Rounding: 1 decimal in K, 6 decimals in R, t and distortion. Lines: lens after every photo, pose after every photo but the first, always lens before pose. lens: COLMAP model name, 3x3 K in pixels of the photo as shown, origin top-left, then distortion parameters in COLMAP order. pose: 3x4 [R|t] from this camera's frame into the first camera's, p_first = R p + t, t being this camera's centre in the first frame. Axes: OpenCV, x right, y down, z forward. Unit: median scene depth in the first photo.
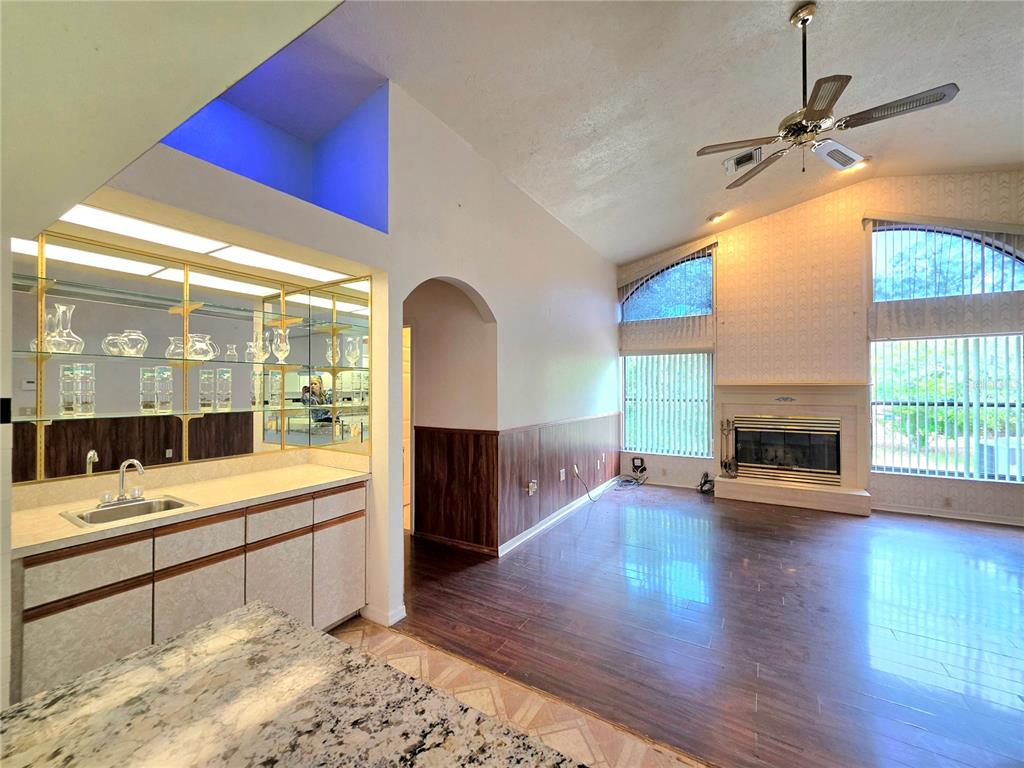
lens RADIAL K [[412.8, 0, 515.0], [0, 412.8, 381.8], [0, 0, 1]] dist [-0.000254, 0.000023]
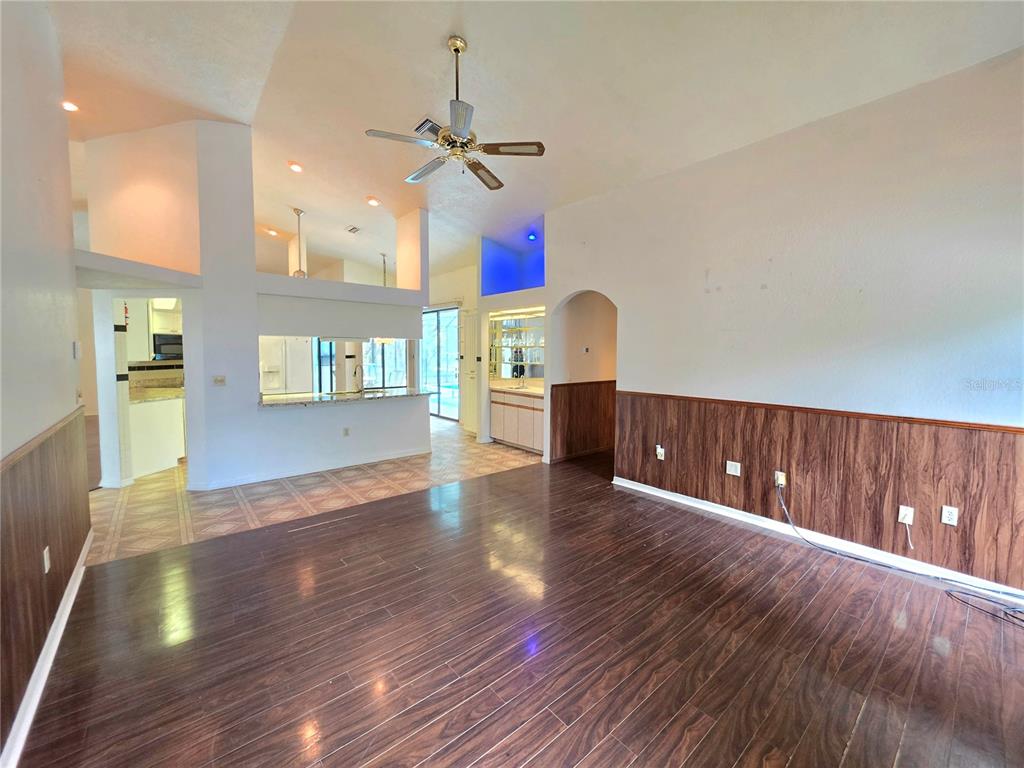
lens RADIAL K [[412.8, 0, 515.0], [0, 412.8, 381.8], [0, 0, 1]] dist [-0.000254, 0.000023]
pose [[-0.317523, 0.061872, -0.946230, 0.879736], [-0.002545, 0.997810, 0.066099, 0.003168], [0.948247, 0.023396, -0.316670, 0.739833]]
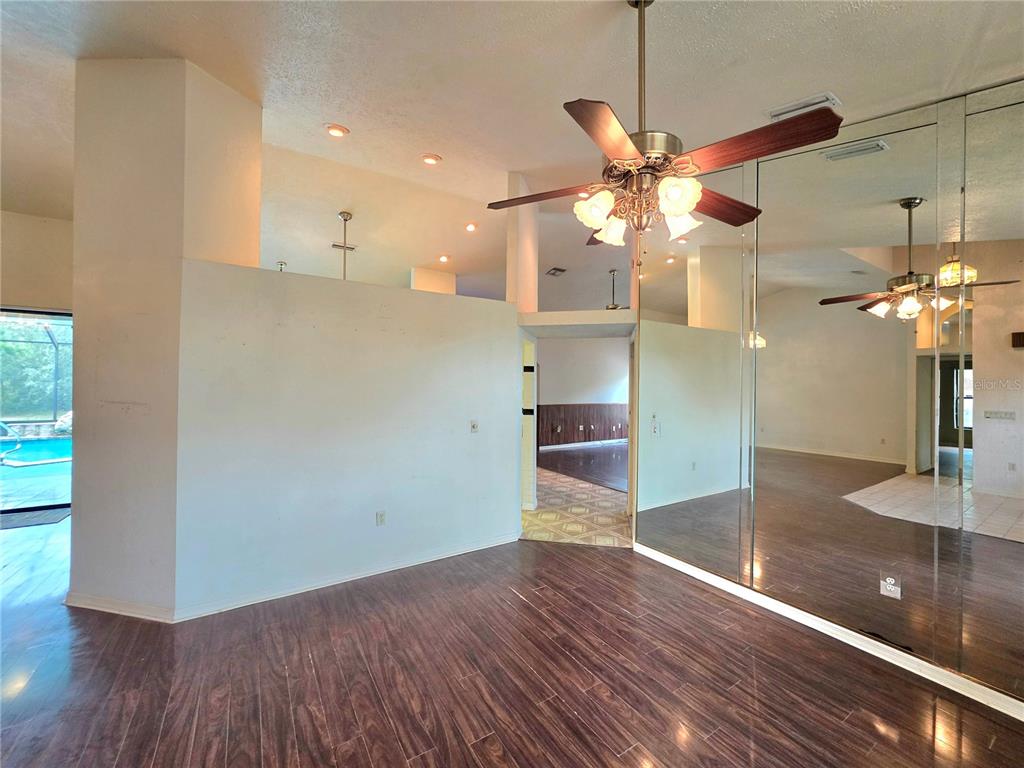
lens RADIAL K [[412.8, 0, 515.0], [0, 412.8, 381.8], [0, 0, 1]] dist [-0.000254, 0.000023]
pose [[0.894664, -0.002517, -0.446732, 0.702032], [0.001137, 0.999994, -0.003357, -0.018195], [0.446738, 0.002495, 0.894661, -1.042099]]
